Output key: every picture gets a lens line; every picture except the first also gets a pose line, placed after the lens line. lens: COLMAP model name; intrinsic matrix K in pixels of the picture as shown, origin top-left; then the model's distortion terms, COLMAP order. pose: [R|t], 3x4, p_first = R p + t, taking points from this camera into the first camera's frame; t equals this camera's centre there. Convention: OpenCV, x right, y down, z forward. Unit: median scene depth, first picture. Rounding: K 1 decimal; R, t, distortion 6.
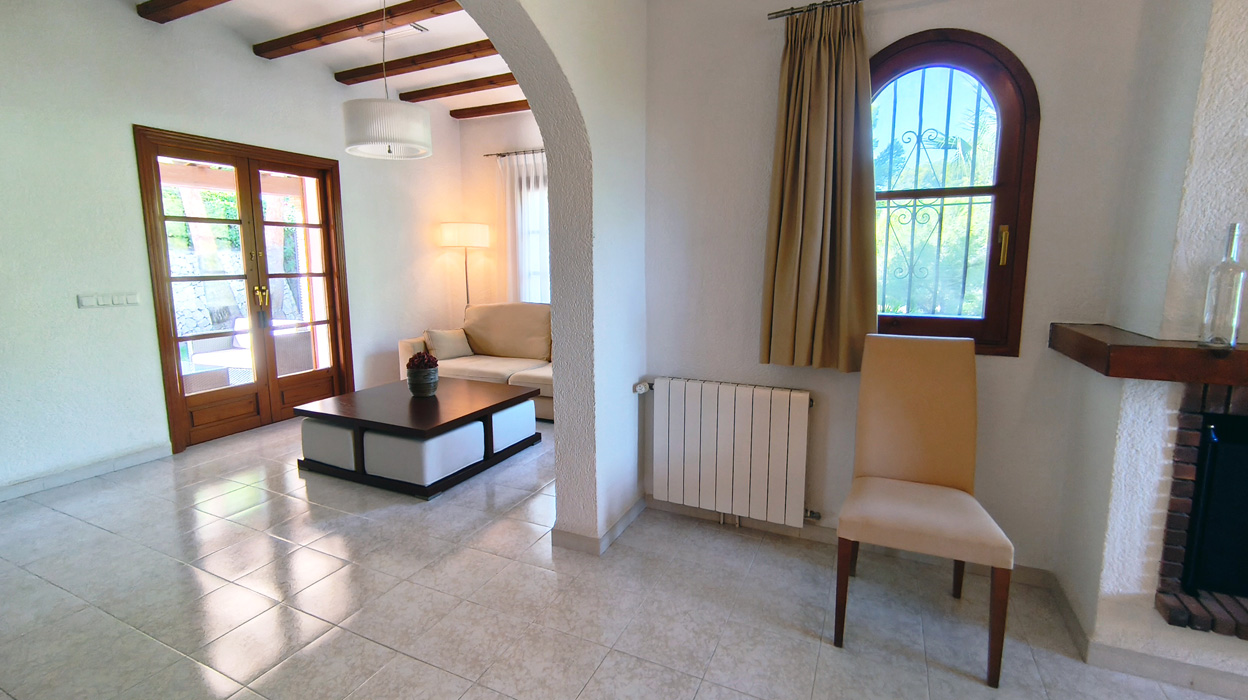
lens RADIAL K [[567.4, 0, 593.0], [0, 567.4, 349.9], [0, 0, 1]] dist [-0.015272, 0.000001]
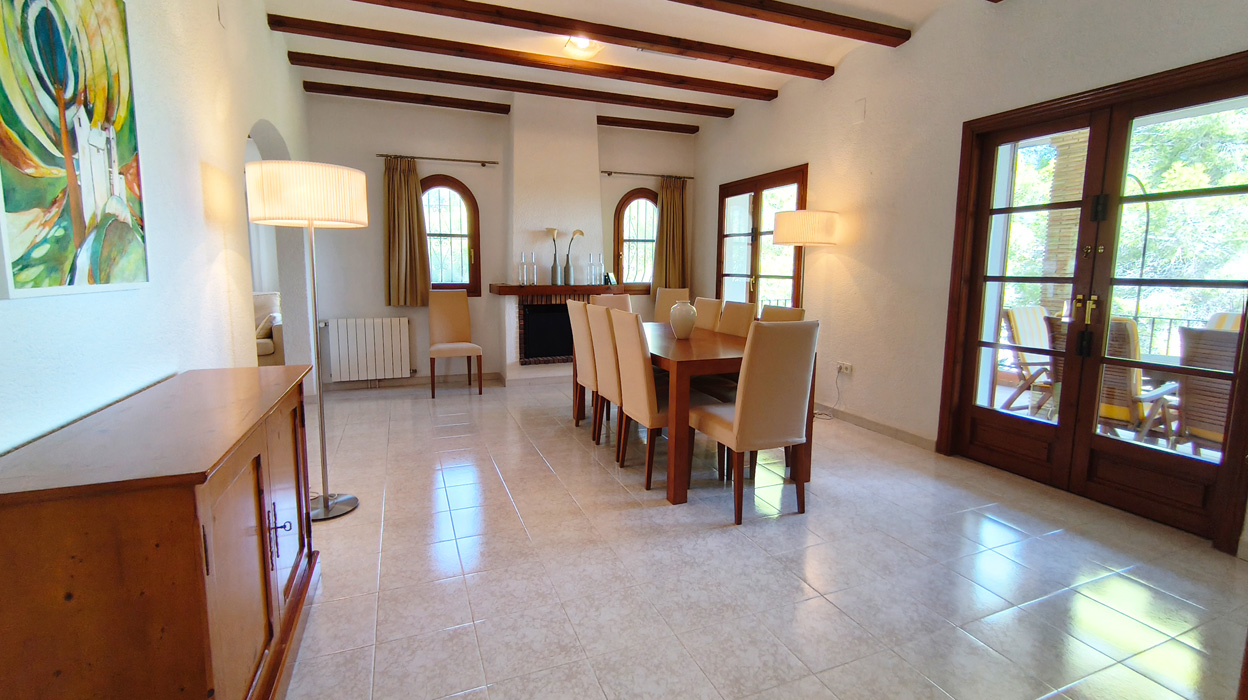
lens RADIAL K [[550.2, 0, 621.6], [0, 550.2, 336.3], [0, 0, 1]] dist [-0.014080, 0.012053]
pose [[0.677777, -0.074166, 0.731517, -0.671699], [0.089337, 0.995835, 0.018190, 0.188669], [-0.729820, 0.053023, 0.681580, -1.167502]]
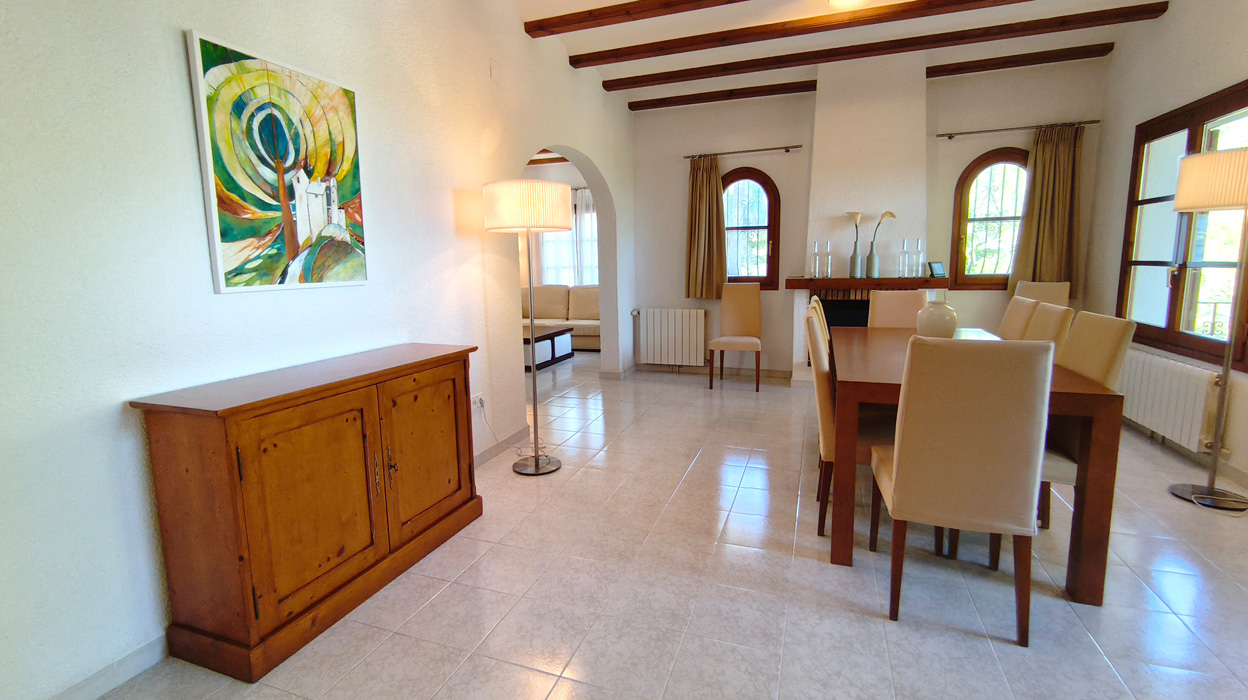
lens RADIAL K [[550.2, 0, 621.6], [0, 550.2, 336.3], [0, 0, 1]] dist [-0.014080, 0.012053]
pose [[0.995647, -0.020160, 0.091001, -0.187575], [0.020848, 0.999761, -0.006616, 0.198963], [-0.090846, 0.008485, 0.995829, -1.313196]]
